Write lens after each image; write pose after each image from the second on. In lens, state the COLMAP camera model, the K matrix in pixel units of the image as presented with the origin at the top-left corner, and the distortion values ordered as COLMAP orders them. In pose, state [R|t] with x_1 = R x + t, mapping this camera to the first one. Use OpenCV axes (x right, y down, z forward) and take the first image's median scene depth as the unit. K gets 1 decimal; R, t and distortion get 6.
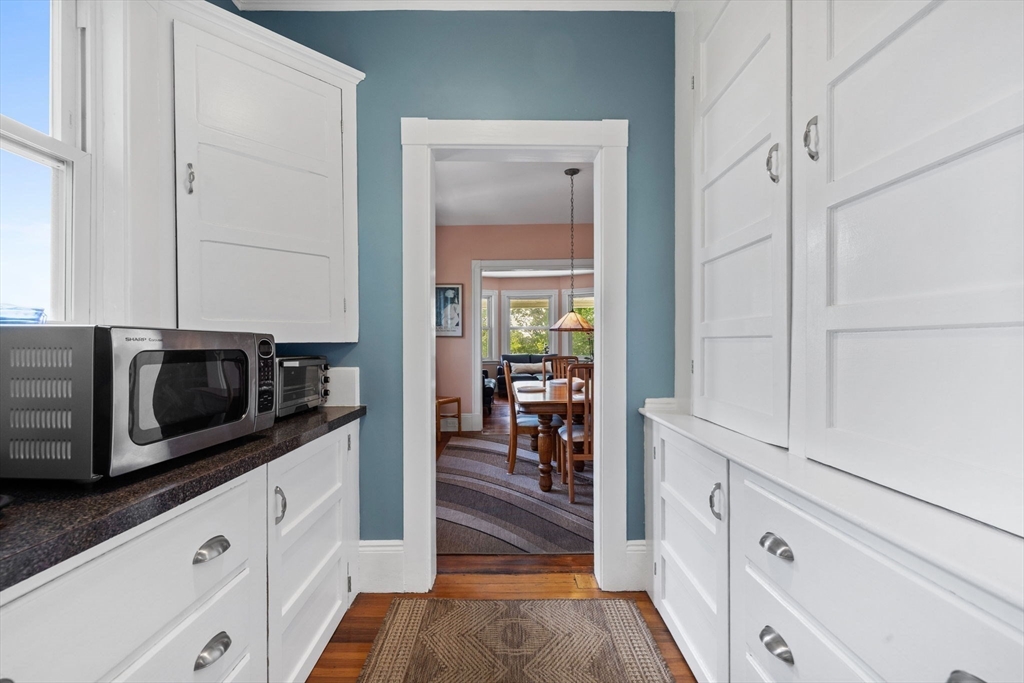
lens RADIAL K [[429.7, 0, 509.6], [0, 429.7, 339.5], [0, 0, 1]] dist [0.000085, -0.000403]
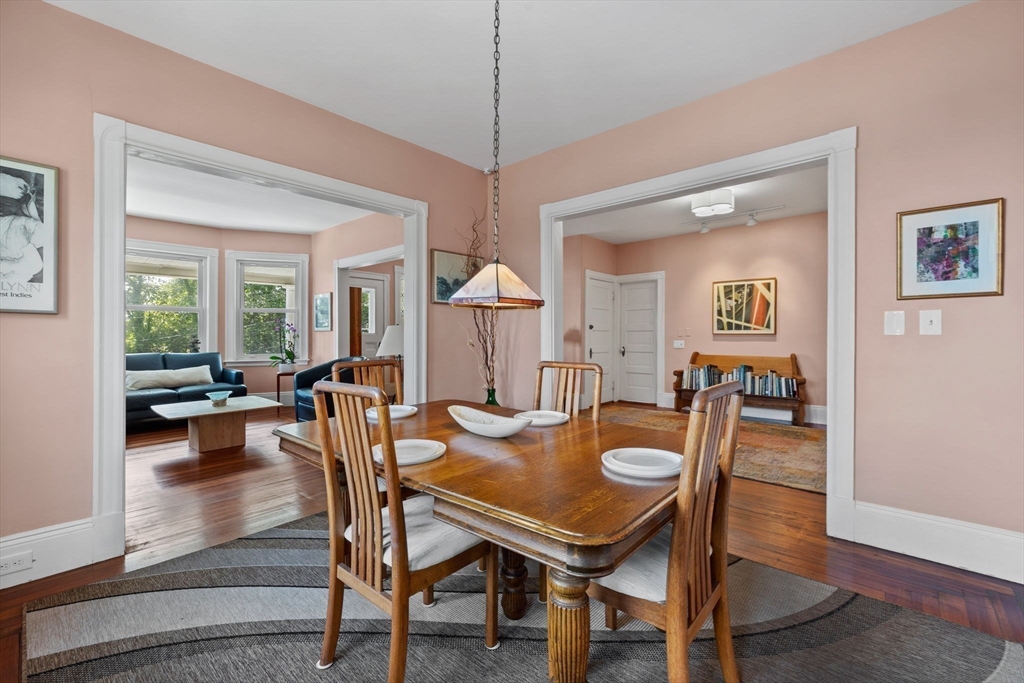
lens RADIAL K [[429.7, 0, 509.6], [0, 429.7, 339.5], [0, 0, 1]] dist [0.000085, -0.000403]
pose [[0.670390, 0.003936, 0.741998, -0.122979], [-0.013010, 0.999895, 0.006450, 0.008773], [-0.741895, -0.013978, 0.670371, 0.469115]]
